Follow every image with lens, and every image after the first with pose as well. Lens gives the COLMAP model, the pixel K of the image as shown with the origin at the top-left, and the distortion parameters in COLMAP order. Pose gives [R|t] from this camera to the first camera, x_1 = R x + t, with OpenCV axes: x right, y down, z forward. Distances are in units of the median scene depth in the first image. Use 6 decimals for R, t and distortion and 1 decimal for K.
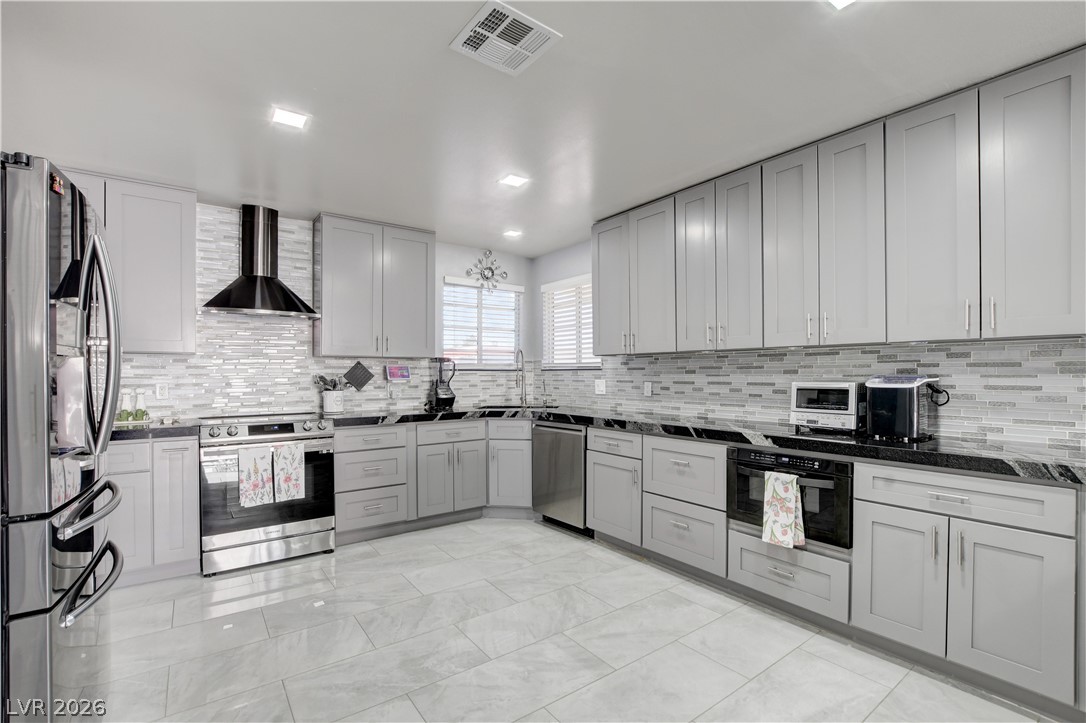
lens RADIAL K [[481.6, 0, 544.5], [0, 481.6, 379.5], [0, 0, 1]] dist [-0.023954, 0.003333]
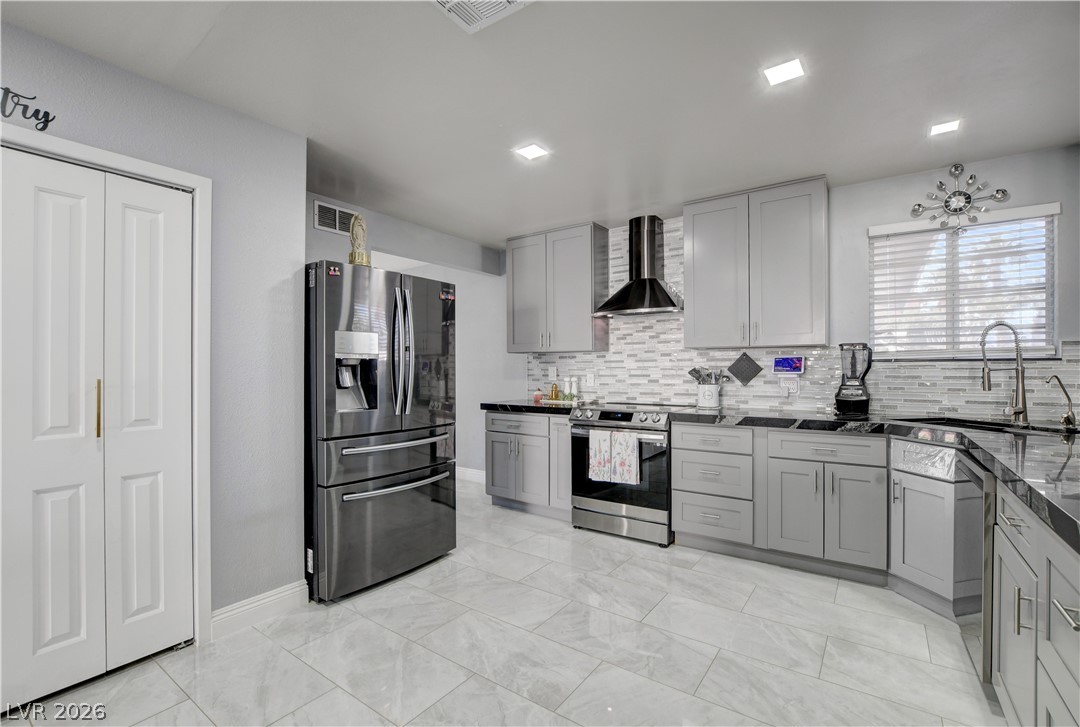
lens RADIAL K [[482.6, 0, 538.6], [0, 482.6, 368.0], [0, 0, 1]] dist [-0.024225, 0.001222]
pose [[0.309384, 0.002035, -0.950935, 0.407565], [-0.007415, 0.999972, -0.000272, -0.006936], [0.950908, 0.007136, 0.309391, 0.433516]]
